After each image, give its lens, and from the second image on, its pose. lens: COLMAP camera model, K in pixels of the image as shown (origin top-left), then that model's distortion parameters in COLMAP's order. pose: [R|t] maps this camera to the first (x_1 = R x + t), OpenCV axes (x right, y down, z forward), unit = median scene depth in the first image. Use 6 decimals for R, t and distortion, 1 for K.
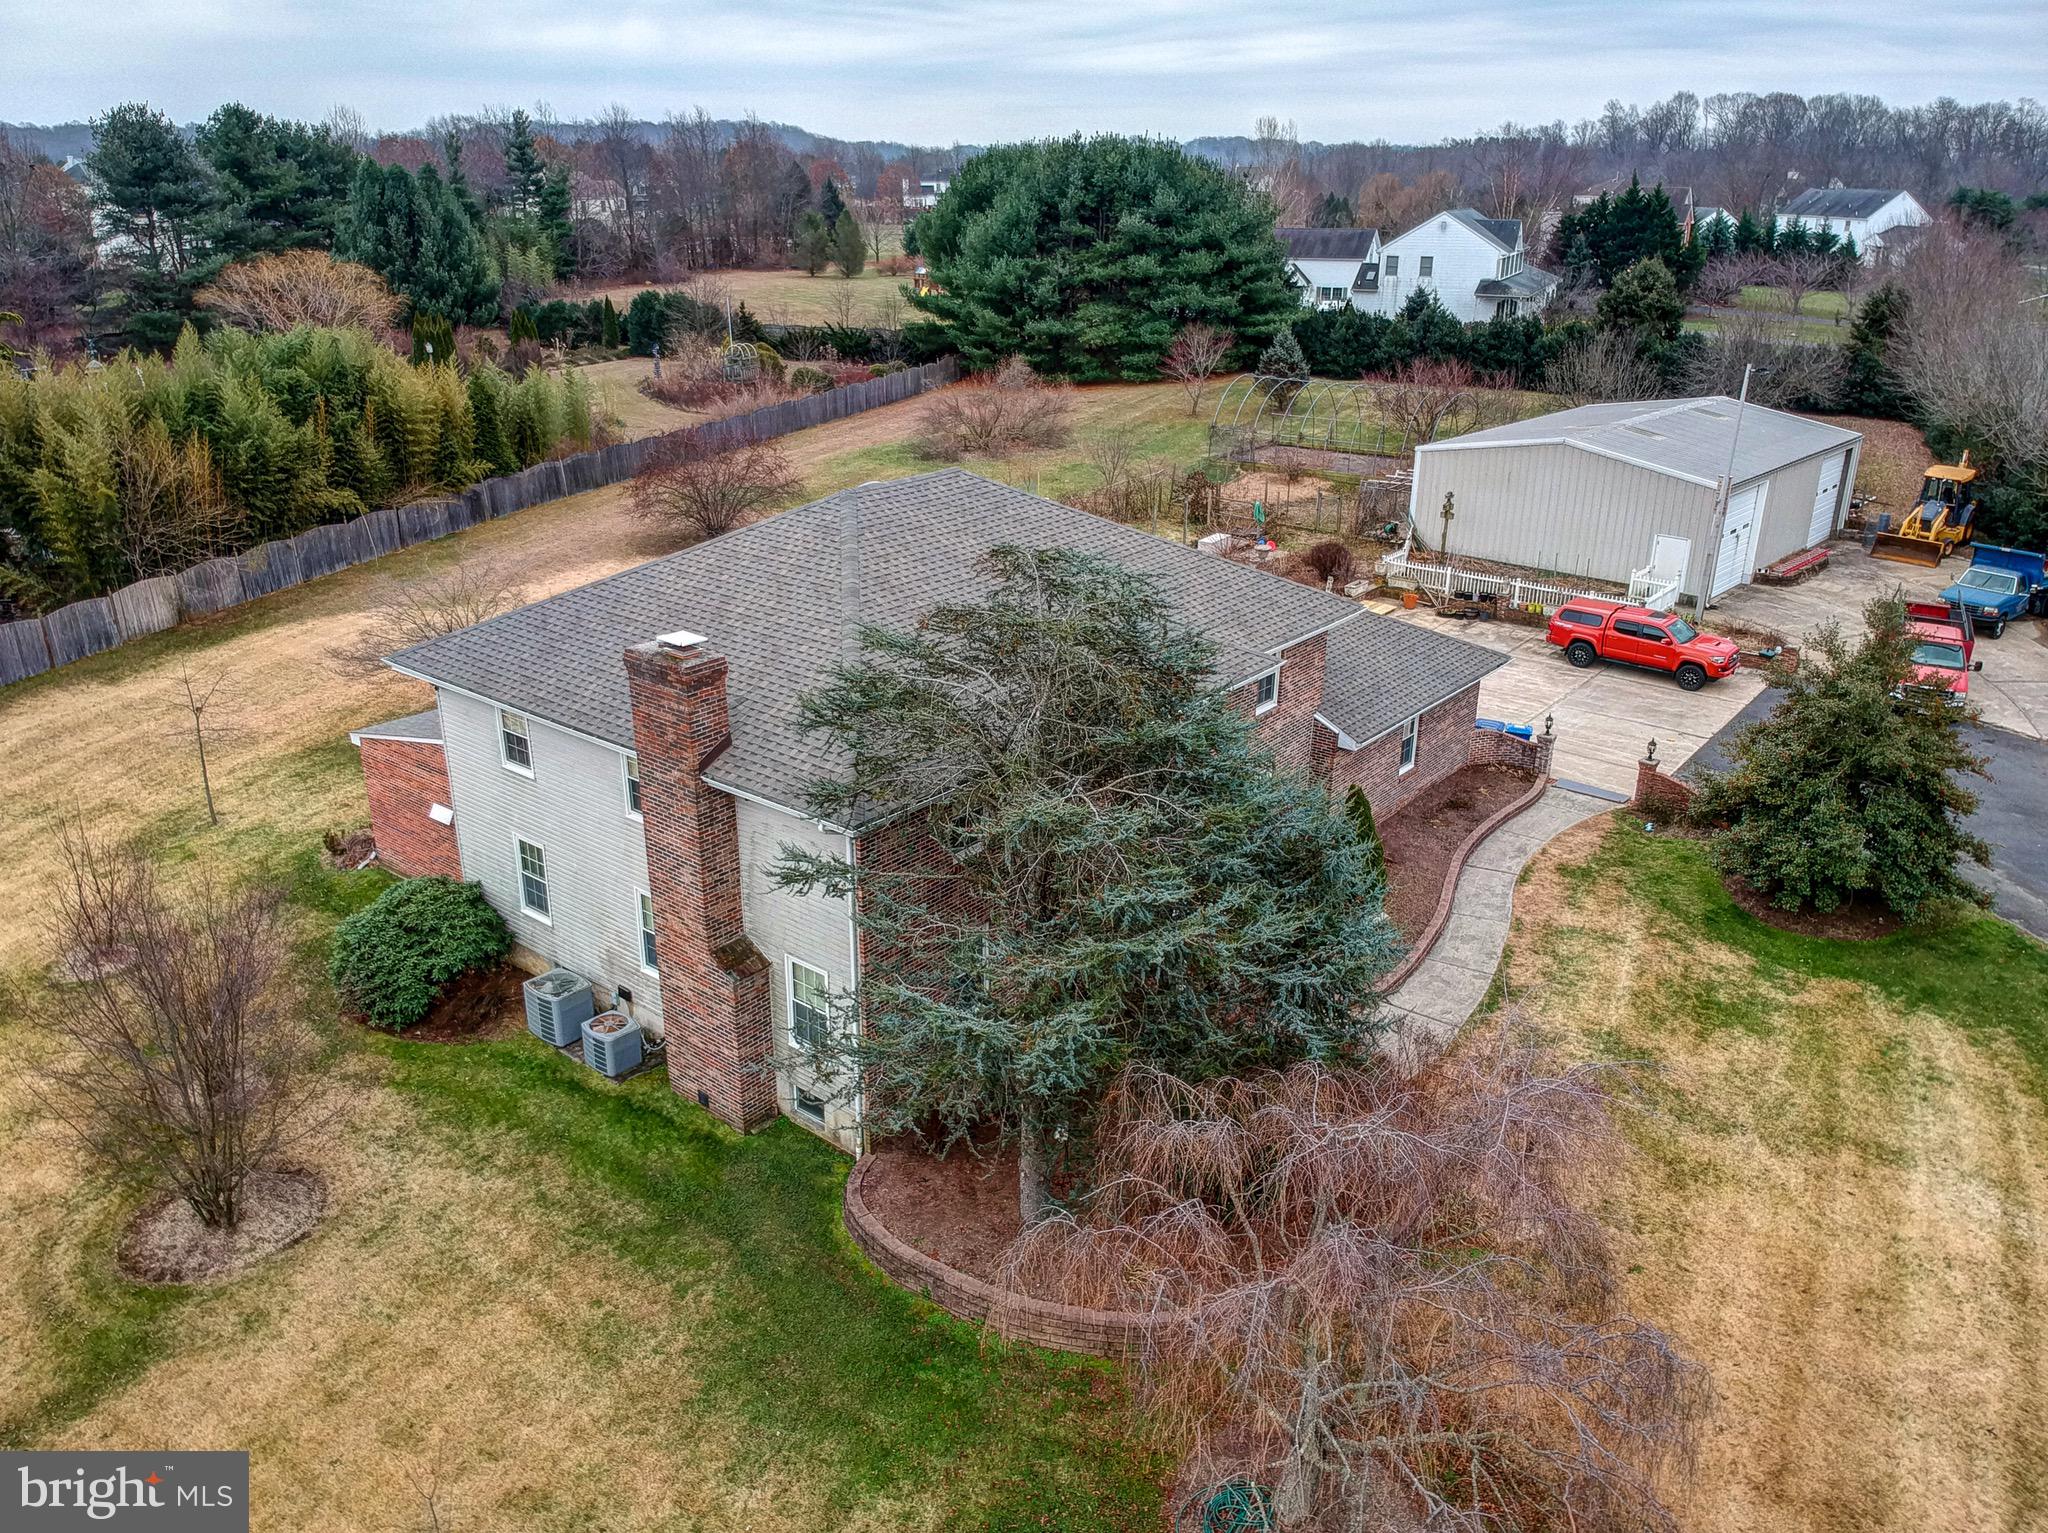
lens RADIAL K [[1513.2, 0, 1018.9], [0, 1513.2, 761.4], [0, 0, 1]] dist [0.064627, -0.133946]
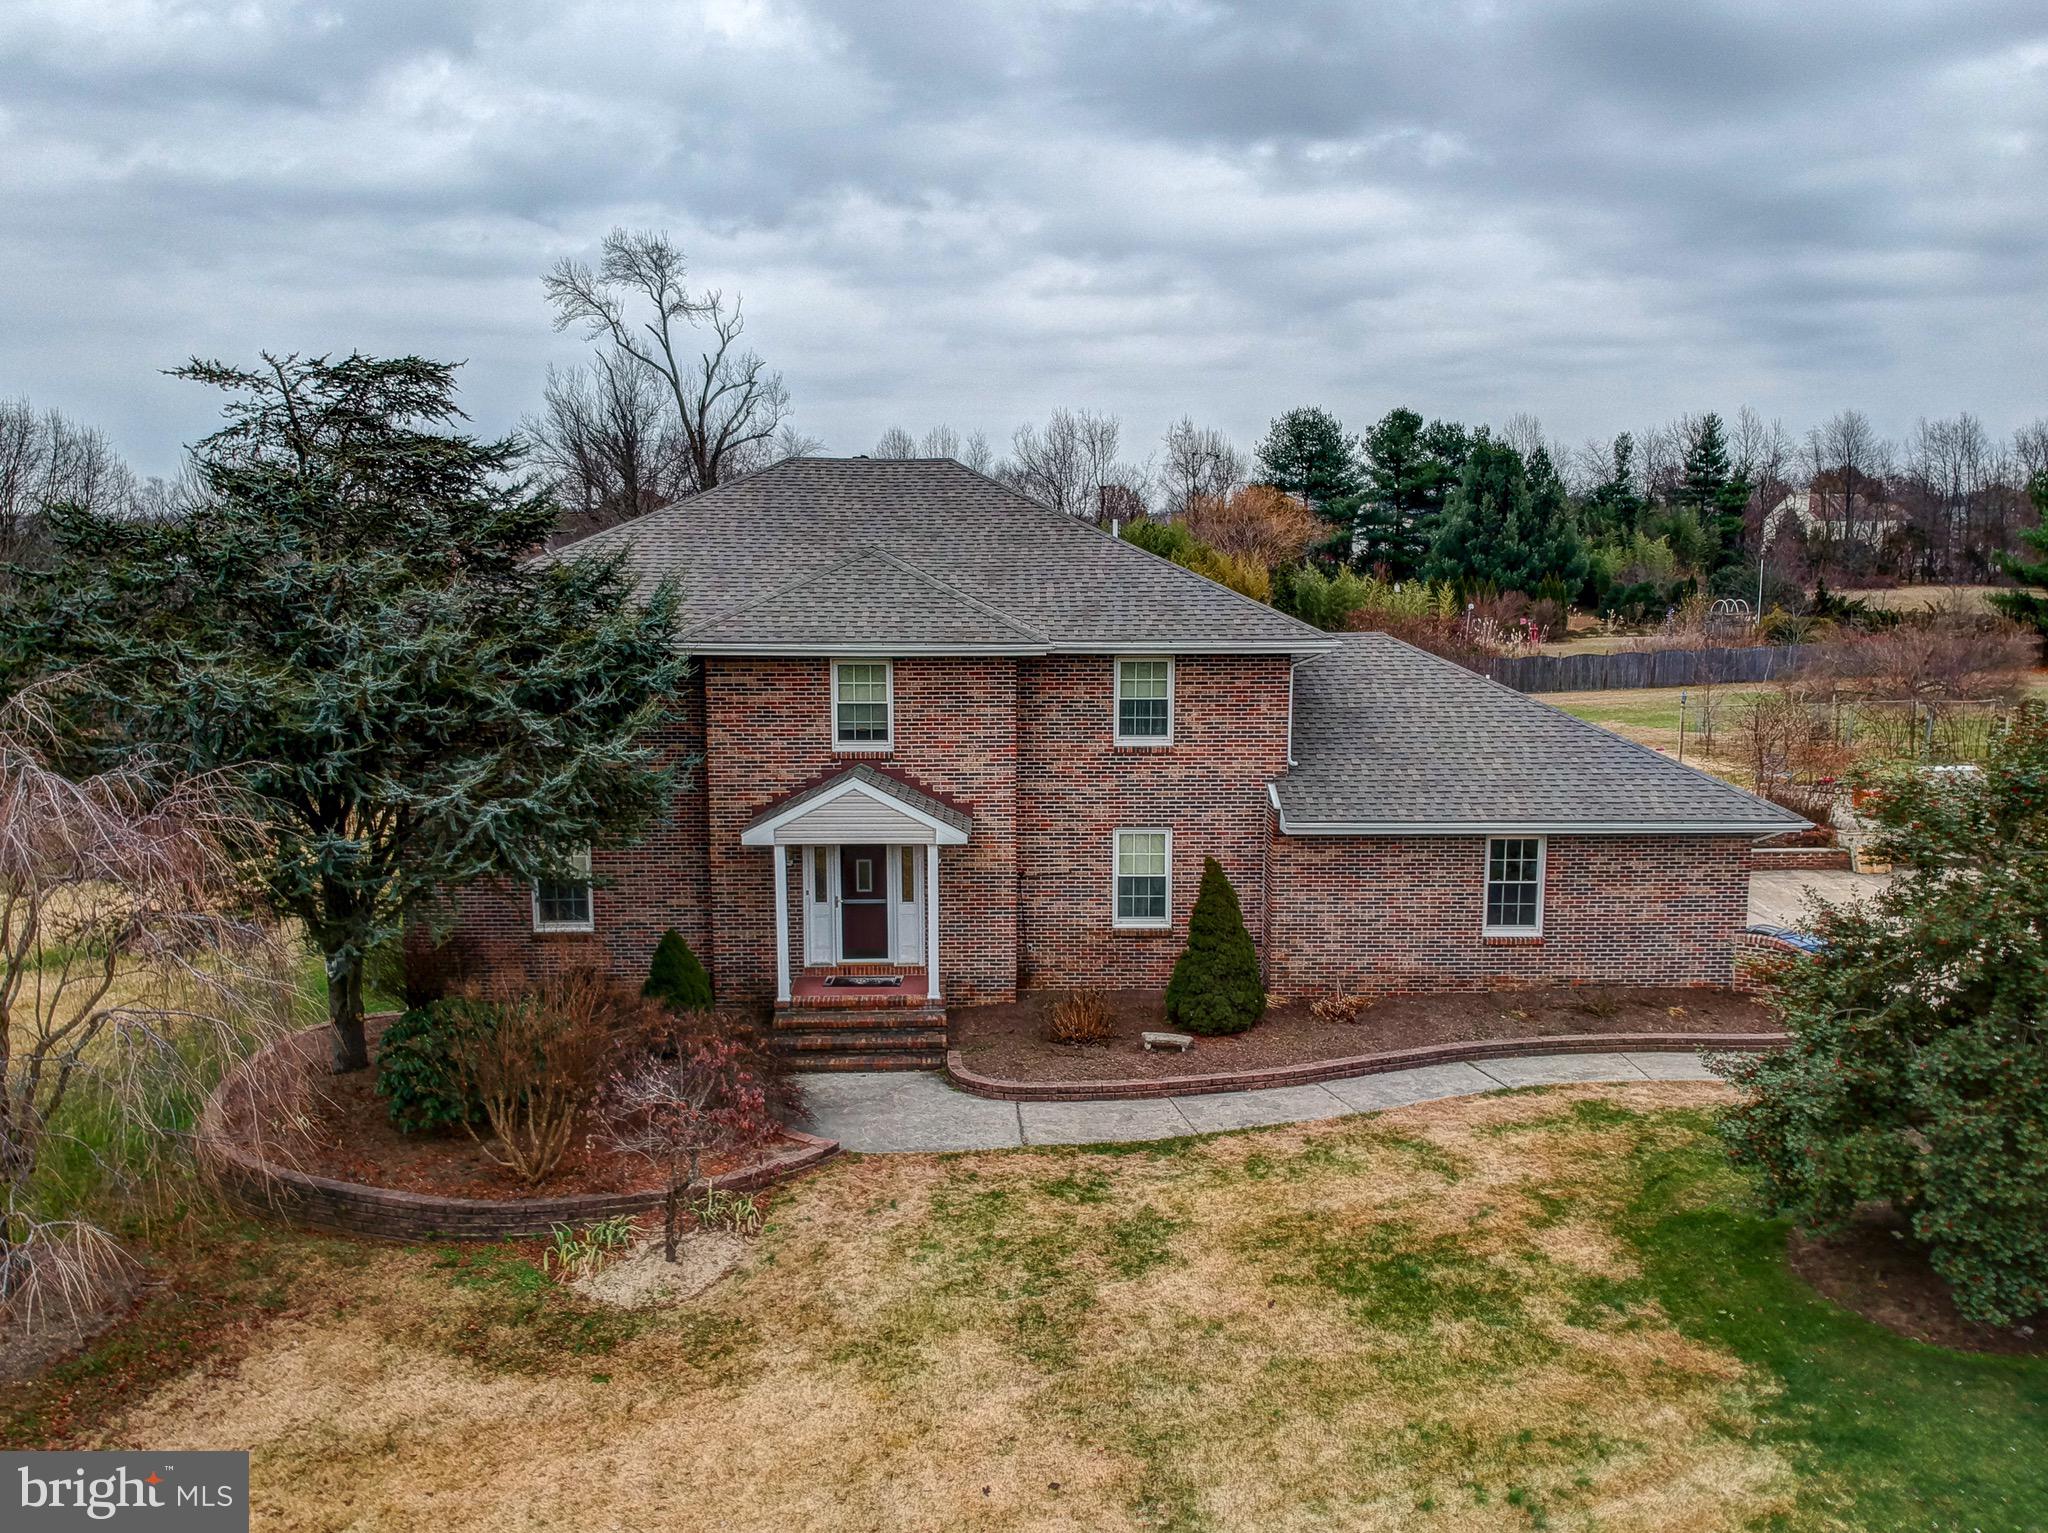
lens RADIAL K [[1513.2, 0, 1023.1], [0, 1513.2, 780.6], [0, 0, 1]] dist [0.064627, -0.133946]
pose [[0.650537, 0.111997, -0.751171, 0.384028], [-0.271860, 0.957869, -0.092624, 0.038711], [0.709150, 0.264469, 0.653577, 0.247993]]
